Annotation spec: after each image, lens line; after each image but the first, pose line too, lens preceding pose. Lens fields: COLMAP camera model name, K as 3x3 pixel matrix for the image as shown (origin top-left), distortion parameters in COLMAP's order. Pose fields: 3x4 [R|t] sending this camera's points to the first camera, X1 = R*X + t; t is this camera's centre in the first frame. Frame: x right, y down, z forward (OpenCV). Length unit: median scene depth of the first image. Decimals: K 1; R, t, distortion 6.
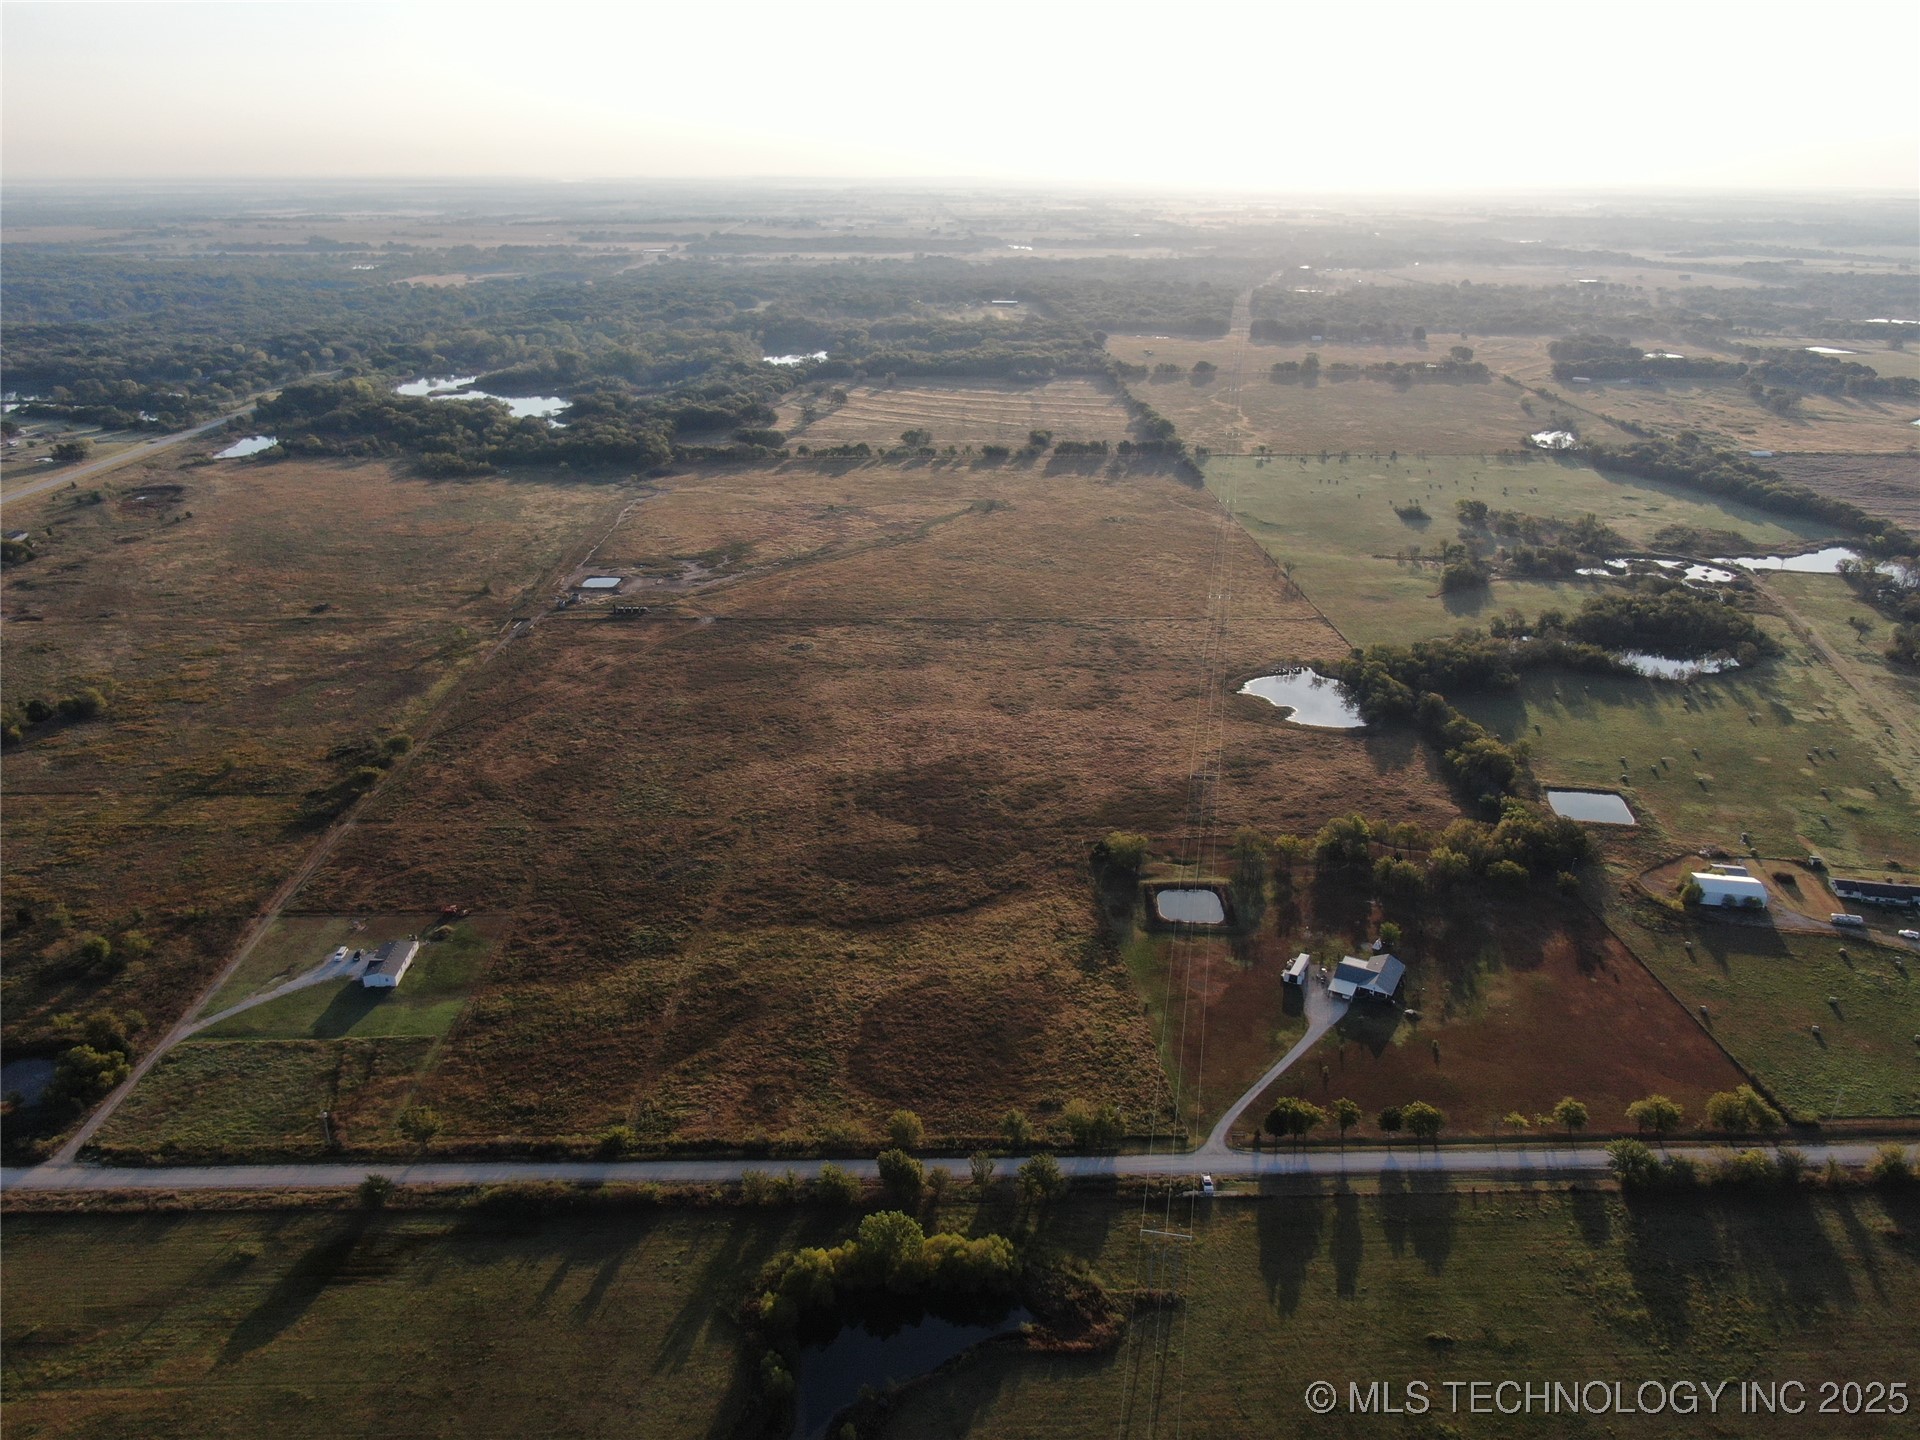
lens RADIAL K [[1395.1, 0, 957.6], [0, 1395.1, 723.3], [0, 0, 1]] dist [-0.019009, 0.010547]
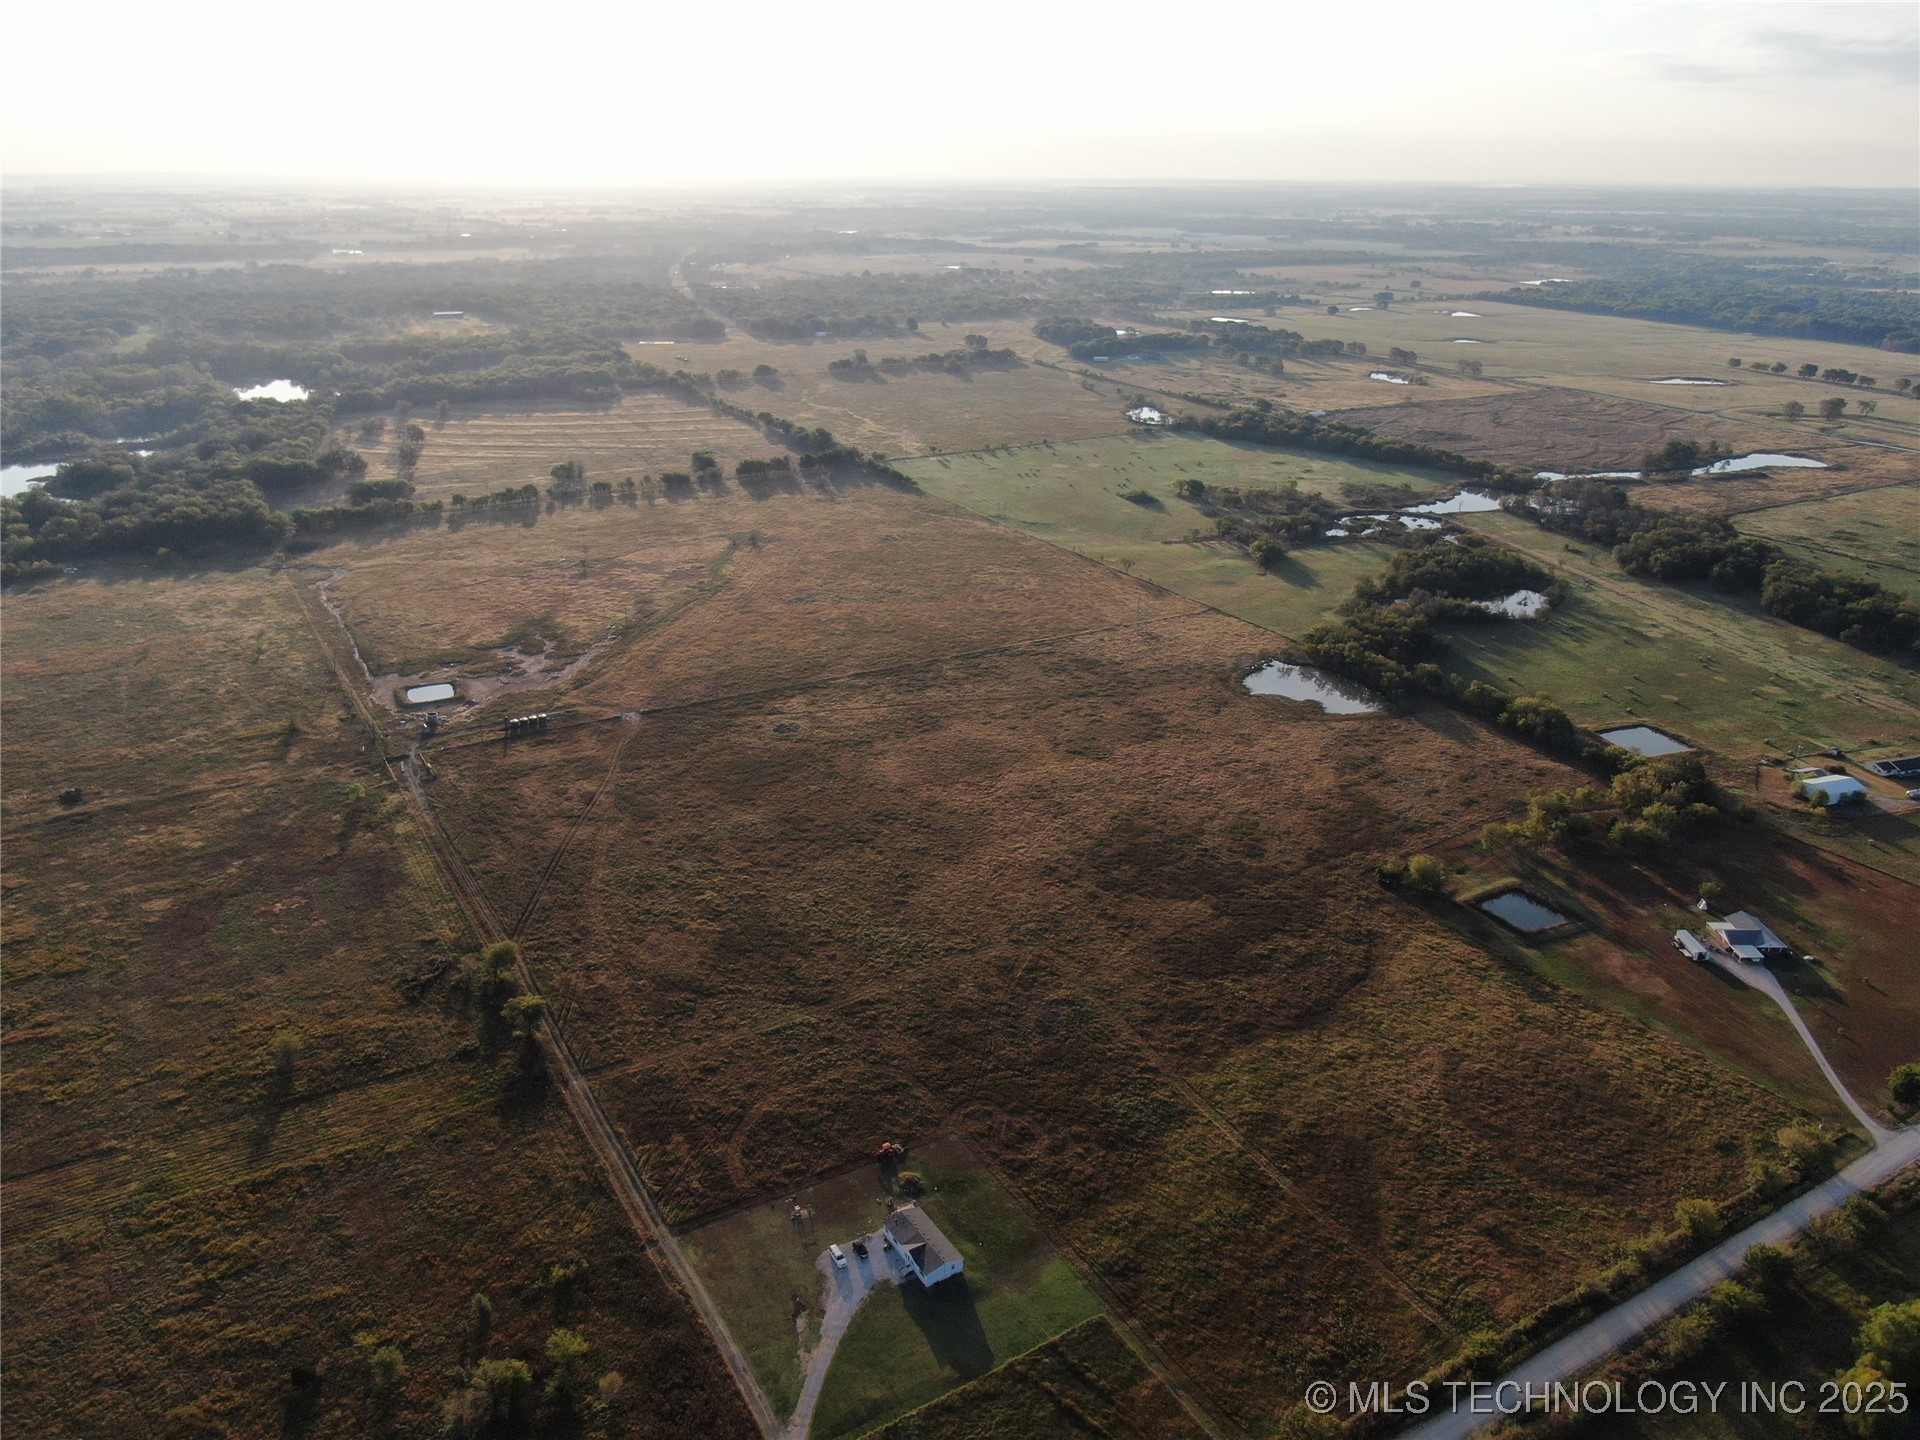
lens RADIAL K [[1395.1, 0, 958.0], [0, 1395.1, 721.7], [0, 0, 1]] dist [-0.019009, 0.010547]
pose [[0.876534, -0.176914, 0.447649, -0.472921], [0.175696, 0.983432, 0.044632, -0.092077], [-0.448128, 0.039529, 0.893095, 0.222333]]
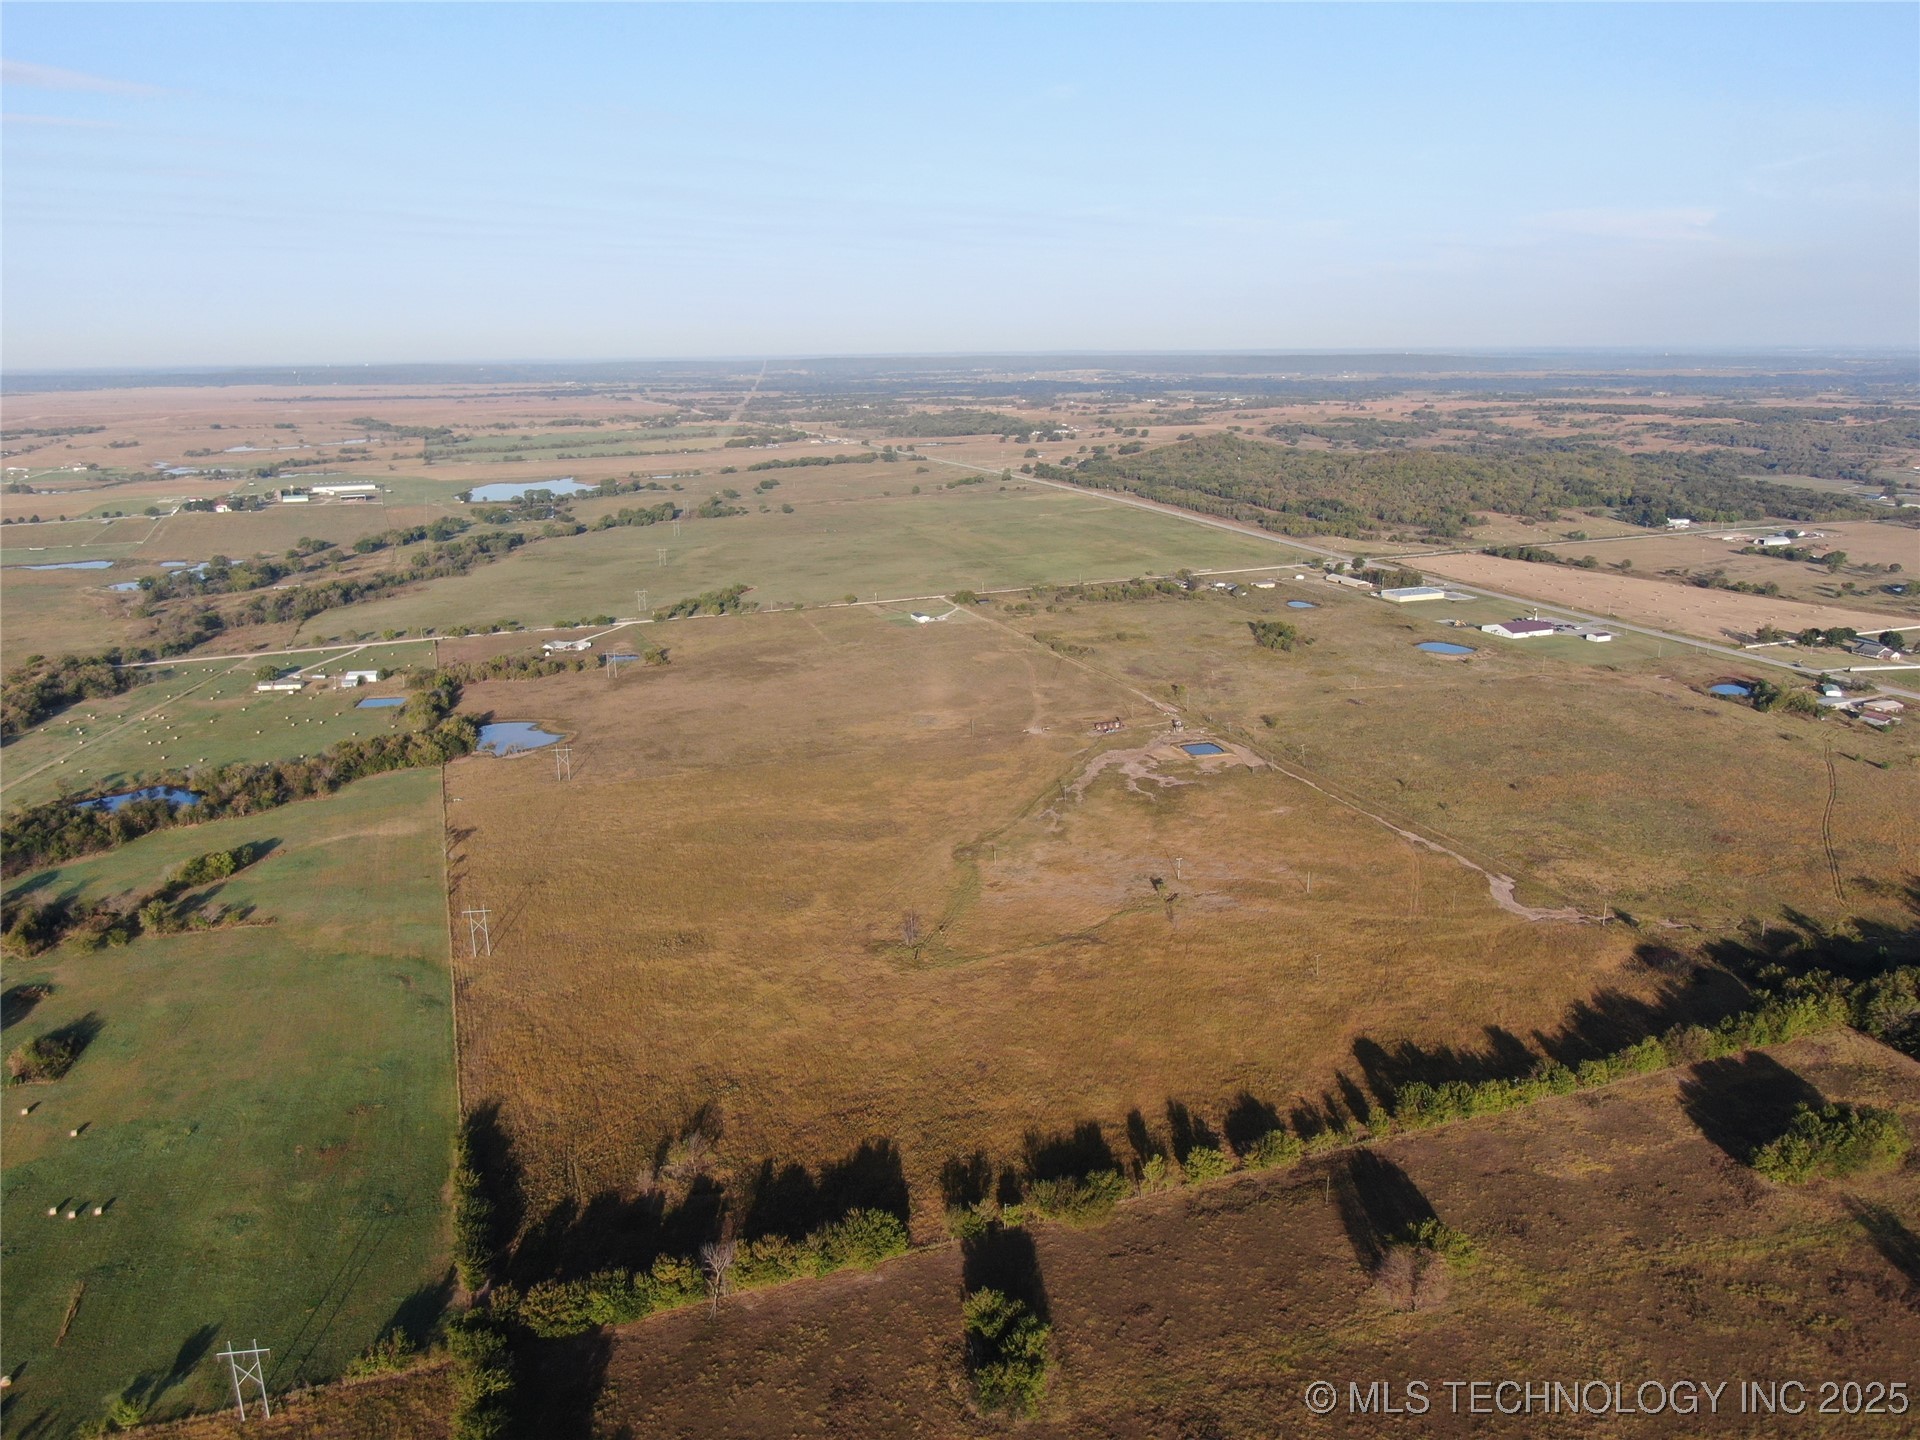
lens RADIAL K [[1395.1, 0, 963.0], [0, 1395.1, 705.7], [0, 0, 1]] dist [-0.019009, 0.010547]
pose [[-0.944805, 0.091341, -0.314642, 0.278917], [-0.113006, 0.810567, 0.574640, -0.902798], [0.307526, 0.578480, -0.755506, 2.258264]]
